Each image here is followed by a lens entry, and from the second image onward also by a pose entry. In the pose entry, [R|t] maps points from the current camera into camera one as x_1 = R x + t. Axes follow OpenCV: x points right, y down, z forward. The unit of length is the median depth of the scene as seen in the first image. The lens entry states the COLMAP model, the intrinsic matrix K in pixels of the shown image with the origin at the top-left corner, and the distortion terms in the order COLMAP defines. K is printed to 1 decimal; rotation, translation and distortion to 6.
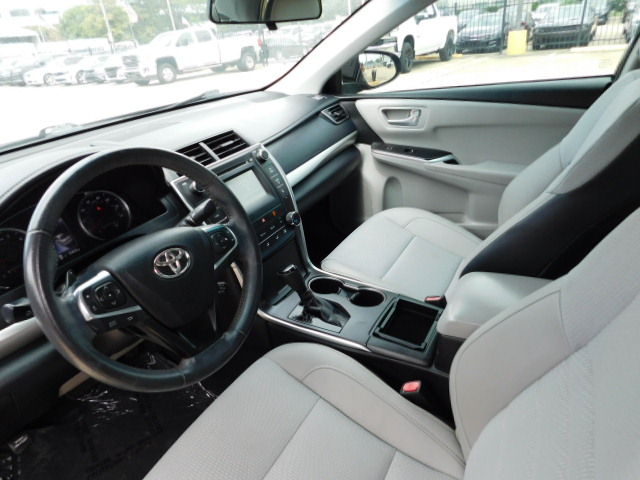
lens RADIAL K [[420.5, 0, 320.0], [0, 420.5, 240.0], [0, 0, 1]] dist [-0.062312, 0.052687]
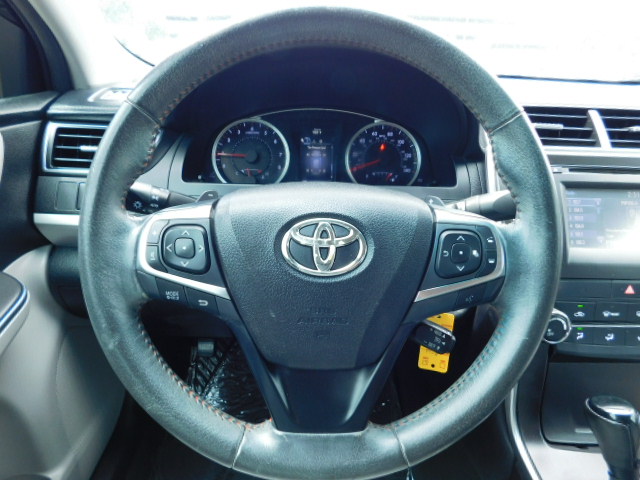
lens RADIAL K [[420.5, 0, 320.0], [0, 420.5, 240.0], [0, 0, 1]] dist [-0.062312, 0.052687]
pose [[0.531795, 0.446603, -0.719541, -0.009090], [-0.460939, 0.865410, 0.196472, -0.028480], [0.710443, 0.227182, 0.666078, 0.451747]]
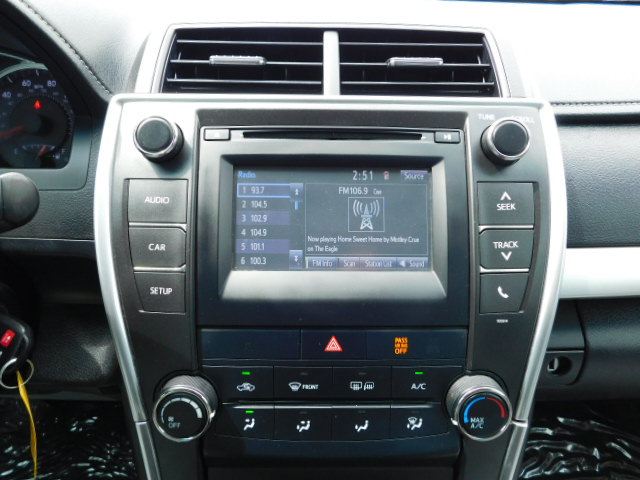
lens RADIAL K [[500.1, 0, 320.7], [0, 500.1, 244.8], [0, 0, 1]] dist [0.034599, 0.001290]
pose [[0.513026, 0.460088, -0.724653, 0.074028], [-0.446973, 0.863920, 0.232070, -0.191640], [0.732816, 0.204843, 0.648861, 0.833540]]
